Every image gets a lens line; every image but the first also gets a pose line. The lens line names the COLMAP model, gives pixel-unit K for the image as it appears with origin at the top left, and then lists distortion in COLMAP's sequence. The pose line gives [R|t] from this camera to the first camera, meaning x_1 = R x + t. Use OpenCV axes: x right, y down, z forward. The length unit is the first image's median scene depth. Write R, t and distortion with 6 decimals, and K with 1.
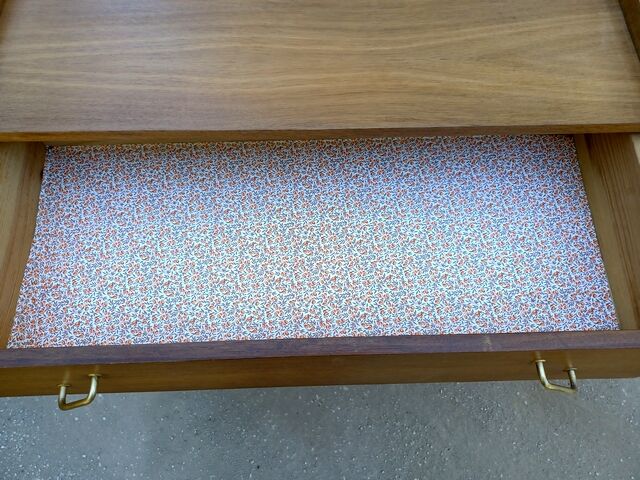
lens RADIAL K [[479.3, 0, 311.1], [0, 479.3, 236.0], [0, 0, 1]] dist [0.025000, -0.005681]
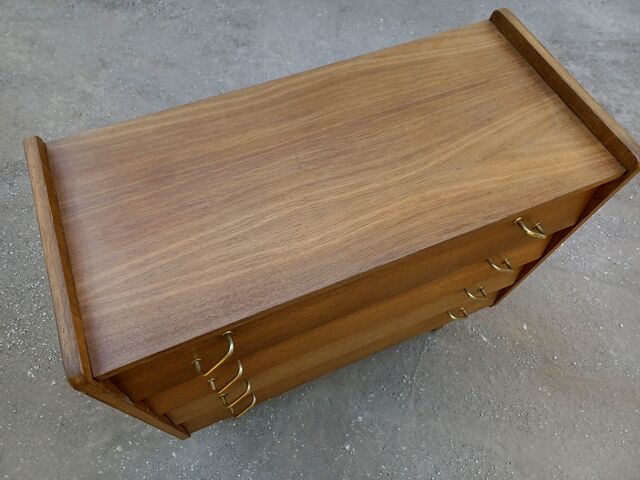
lens RADIAL K [[465.9, 0, 309.2], [0, 465.9, 241.8], [0, 0, 1]] dist [0.080095, -0.131603]
pose [[0.924232, -0.319596, 0.208932, -0.384234], [0.336973, 0.940039, -0.052686, -0.255103], [-0.179566, 0.119099, 0.976510, -0.078373]]
